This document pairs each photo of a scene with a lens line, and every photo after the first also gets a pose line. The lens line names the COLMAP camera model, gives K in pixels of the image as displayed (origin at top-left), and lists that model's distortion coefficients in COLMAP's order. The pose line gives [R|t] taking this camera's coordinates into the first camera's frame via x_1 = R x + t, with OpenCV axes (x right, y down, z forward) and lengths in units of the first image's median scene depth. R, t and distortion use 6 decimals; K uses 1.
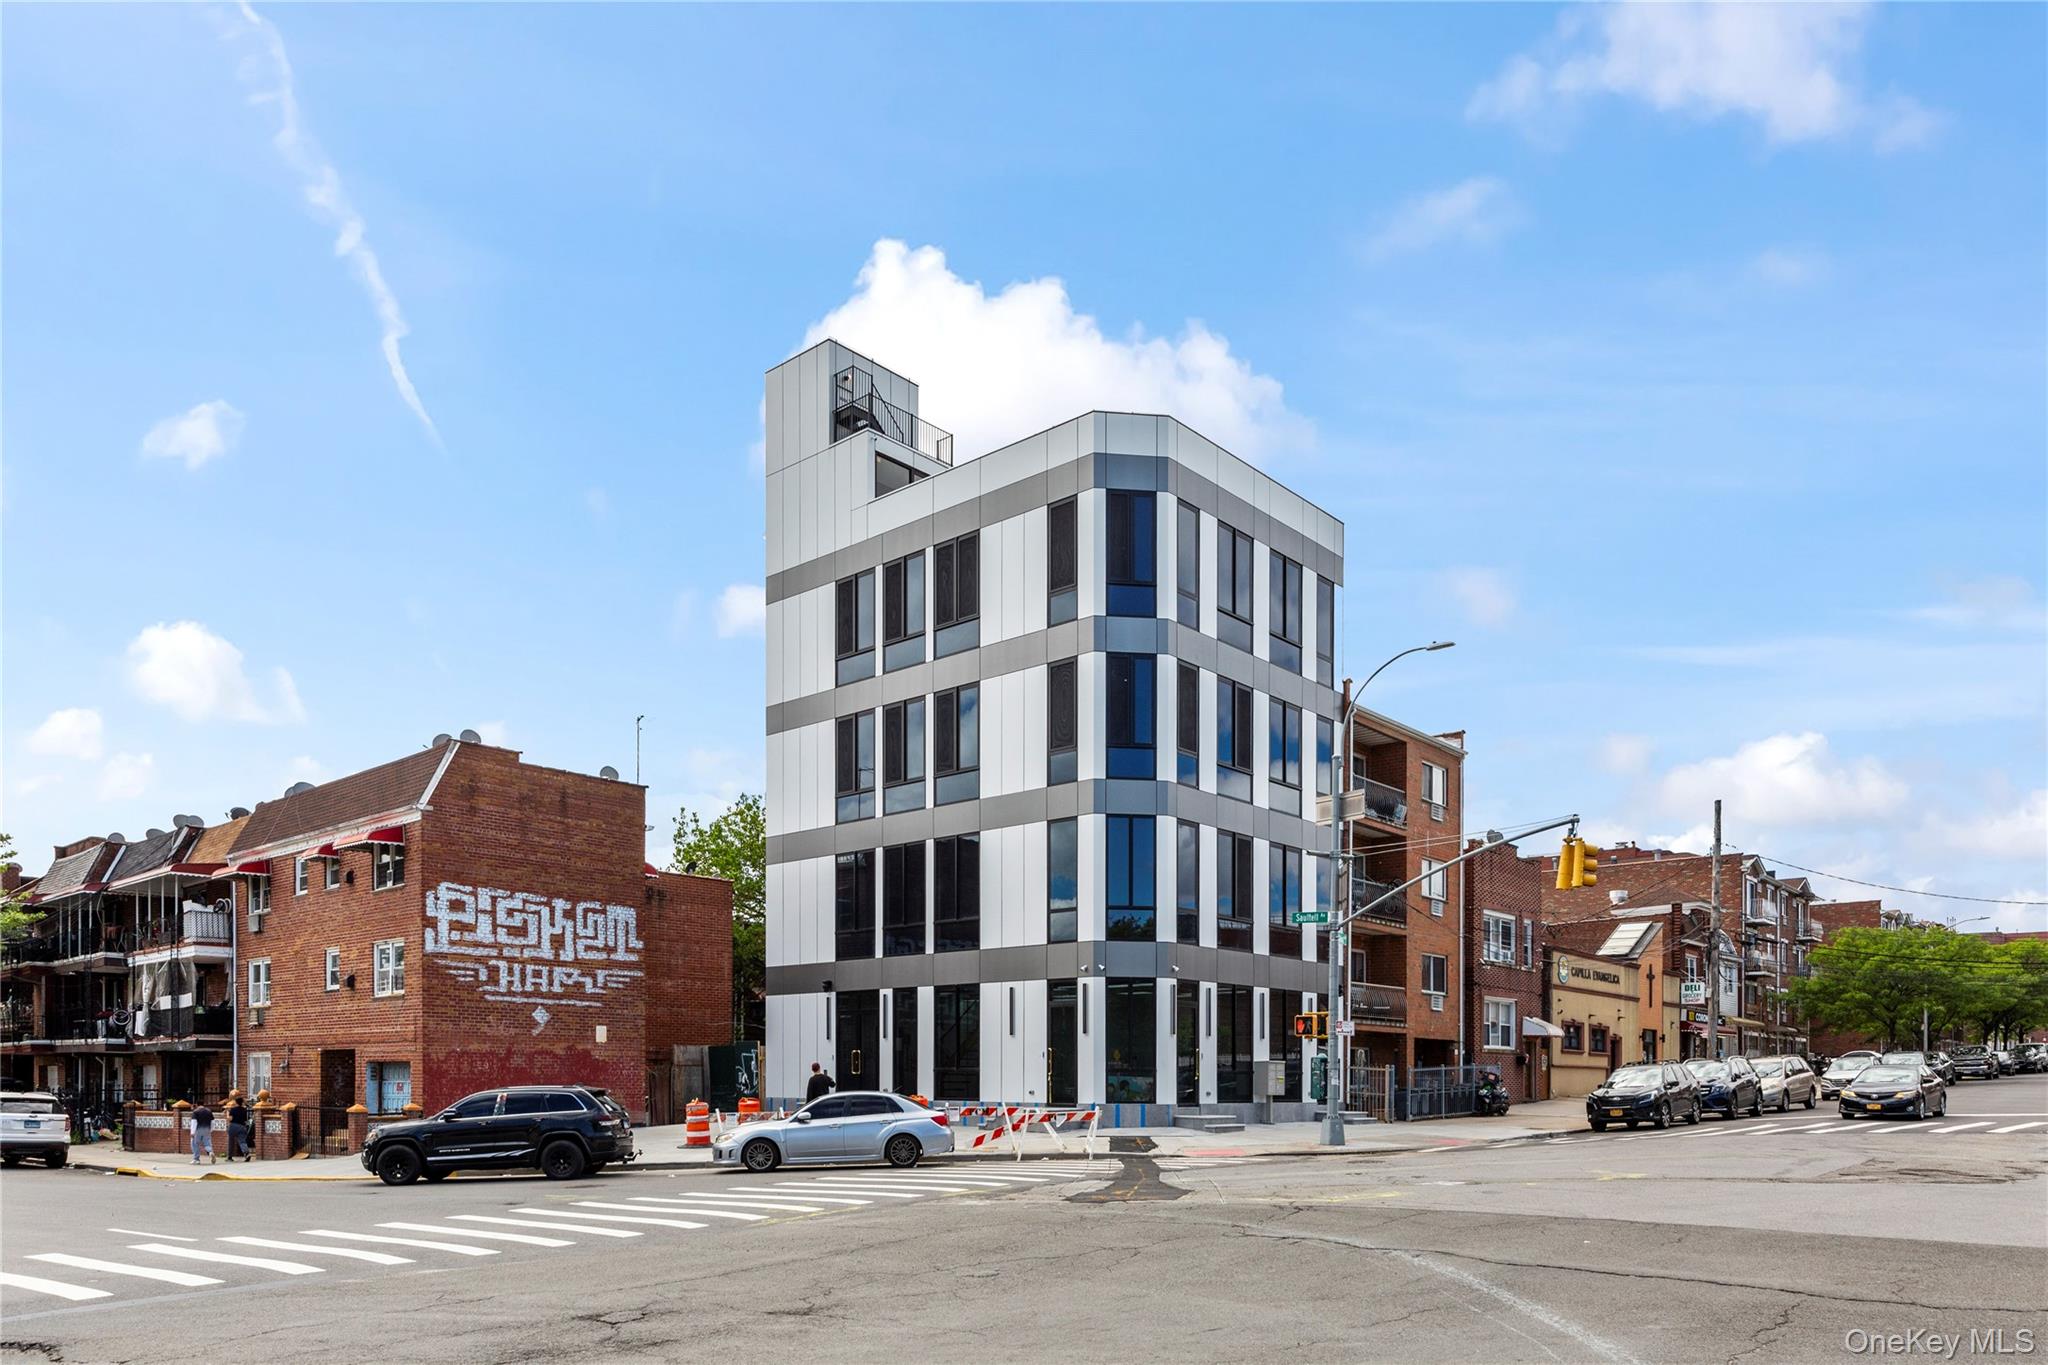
lens RADIAL K [[1391.7, 0, 1111.0], [0, 1391.7, 1009.5], [0, 0, 1]] dist [0.001699, -0.001613]
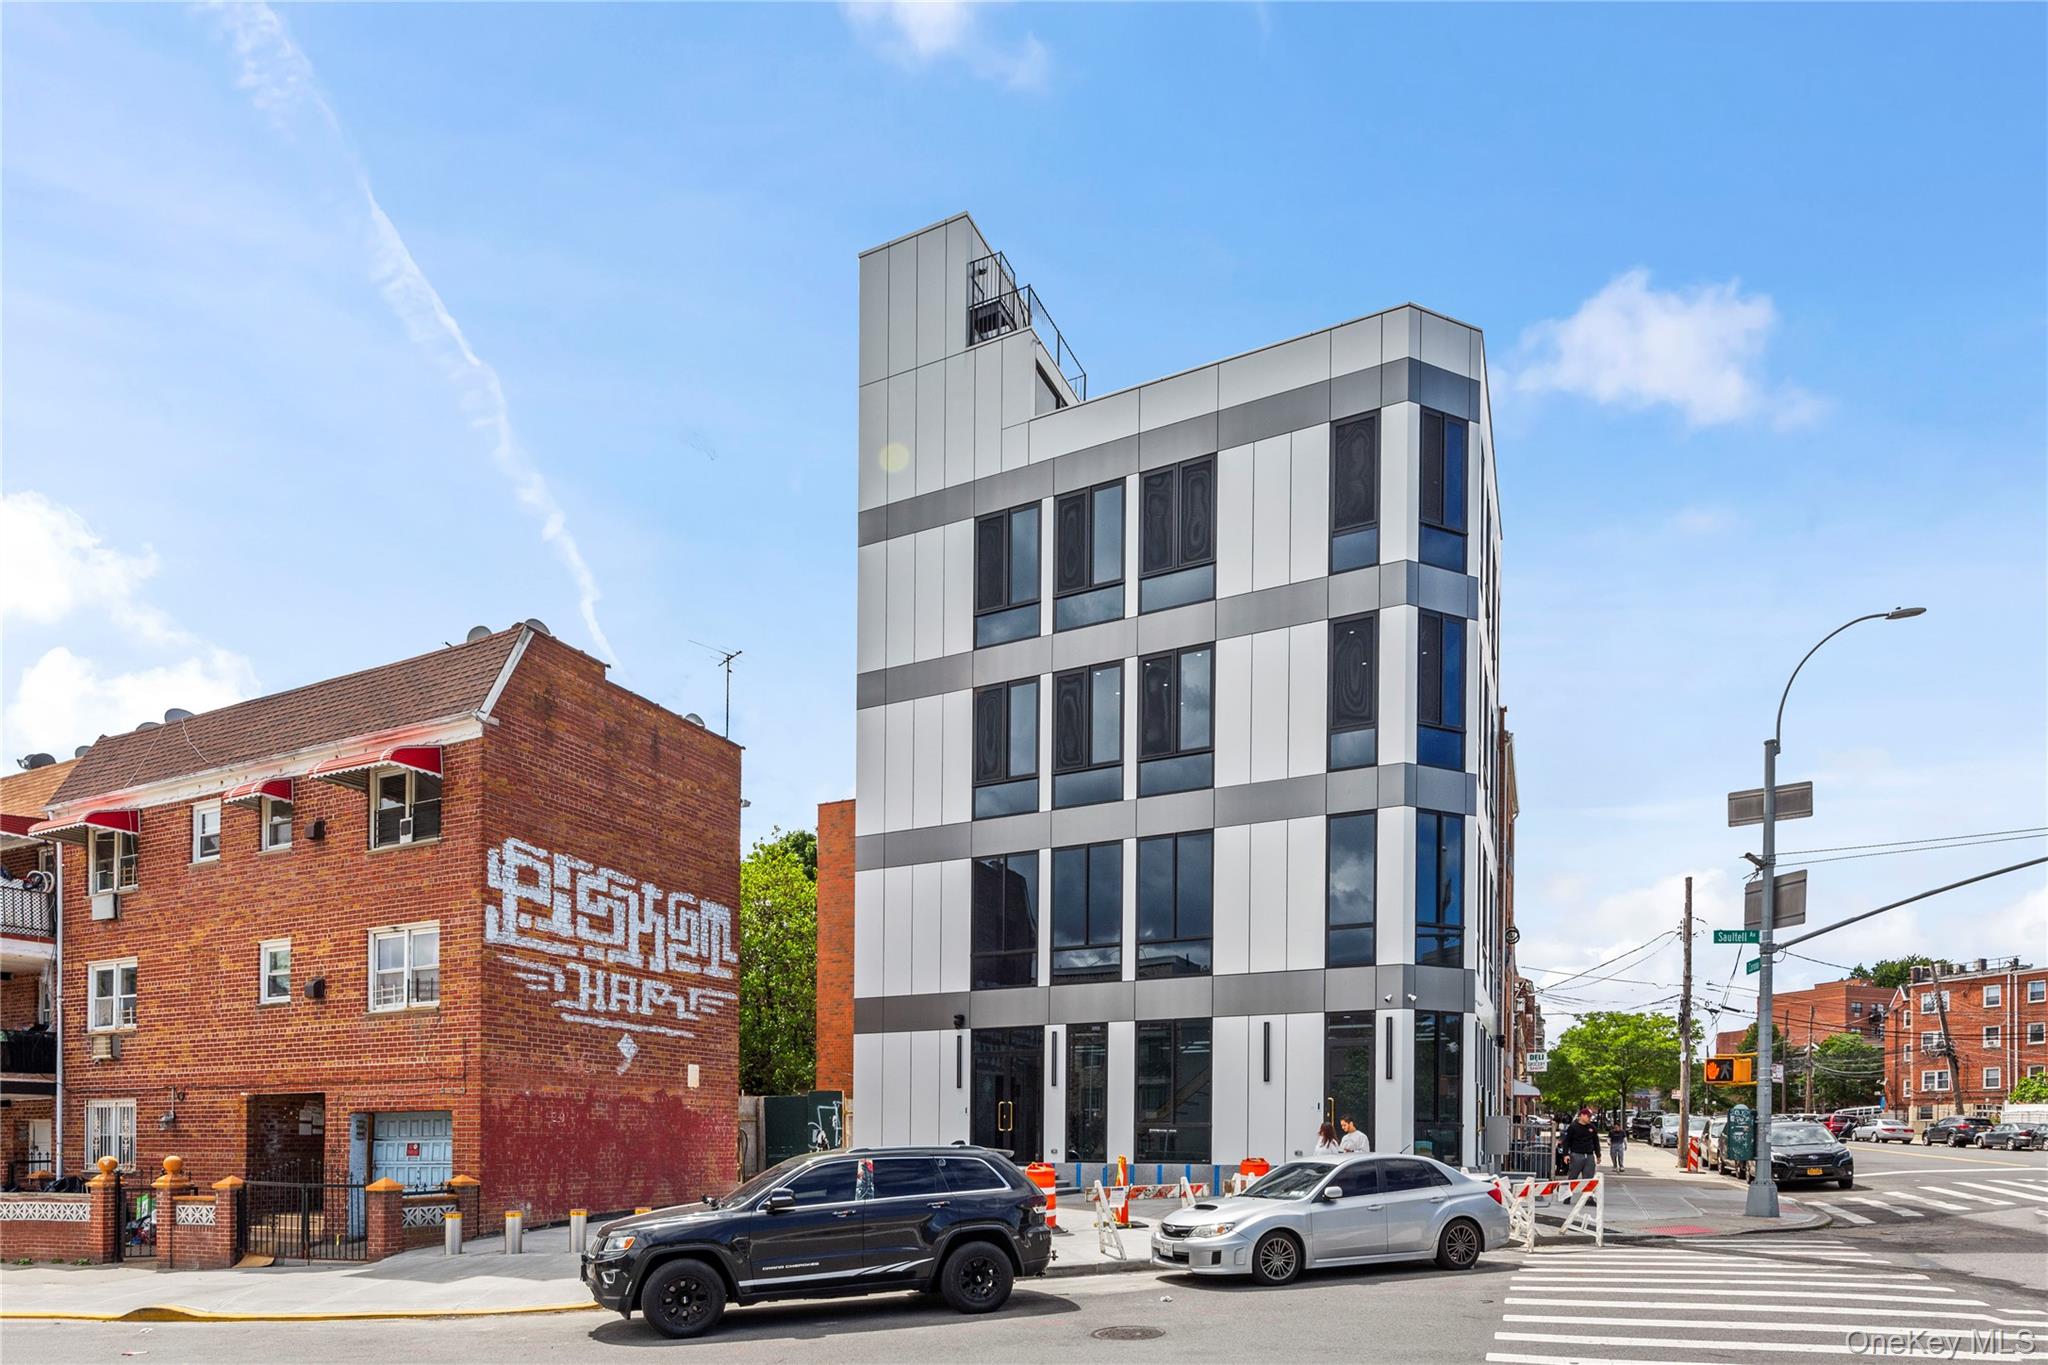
lens RADIAL K [[1138.1, 0, 1075.9], [0, 1138.1, 1074.7], [0, 0, 1]] dist [0.004225, 0.000838]
pose [[0.965692, 0.013127, 0.259359, -0.327421], [-0.010596, 0.999882, -0.011154, 0.021350], [-0.259475, 0.008023, 0.965717, 0.374659]]
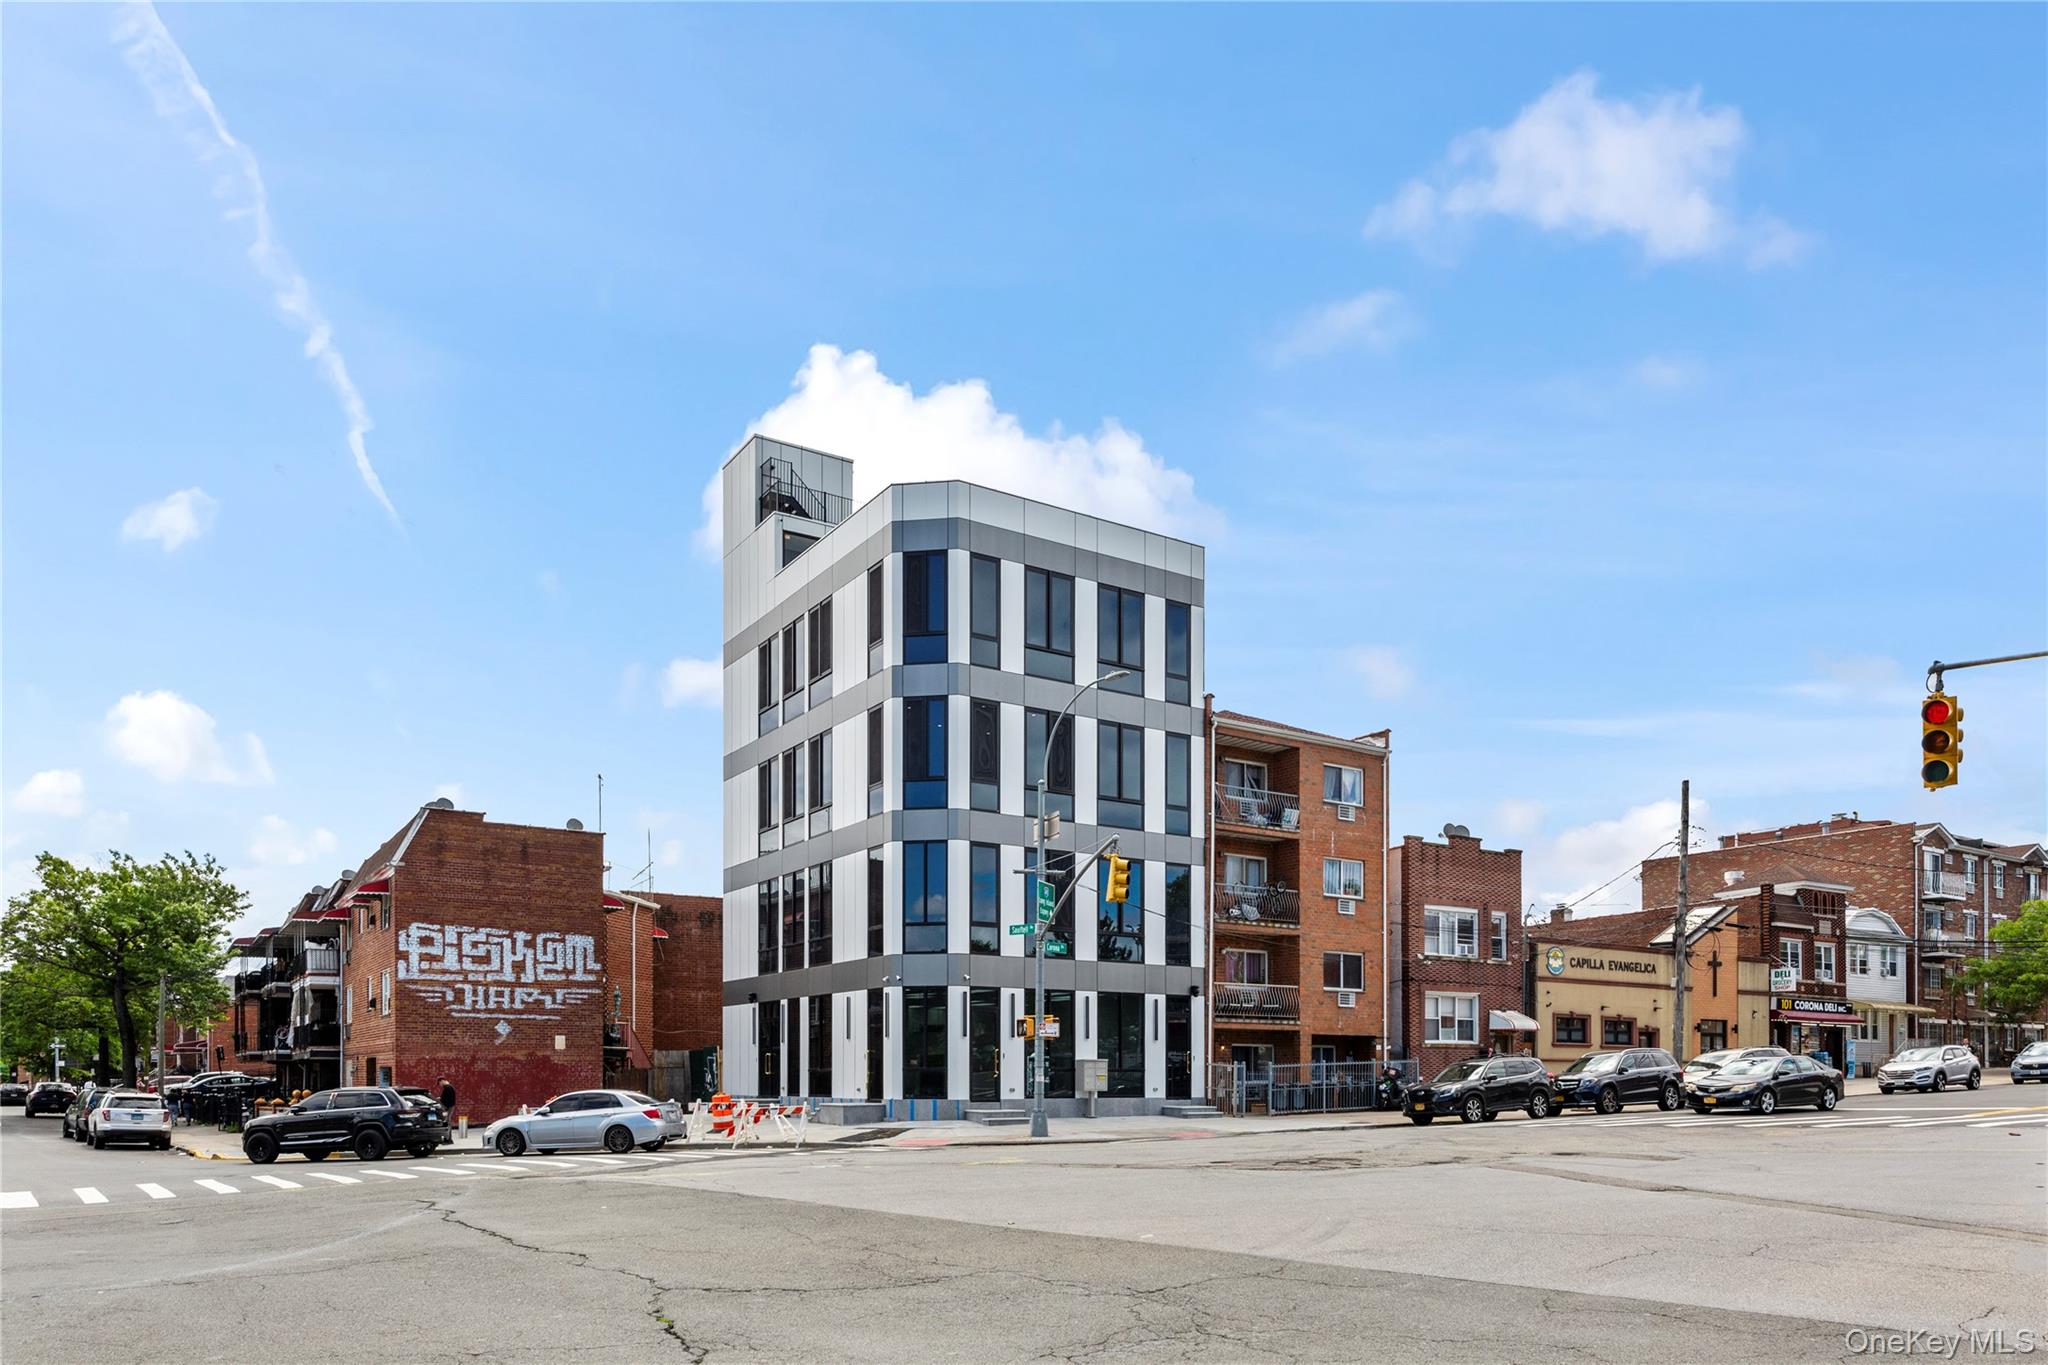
lens RADIAL K [[1391.7, 0, 1112.3], [0, 1391.7, 982.9], [0, 0, 1]] dist [-0.000800, -0.001881]
pose [[0.964524, -0.024416, -0.262865, 0.409009], [0.019995, 0.999610, -0.019483, -0.000871], [0.263238, 0.013536, 0.964636, -0.032767]]
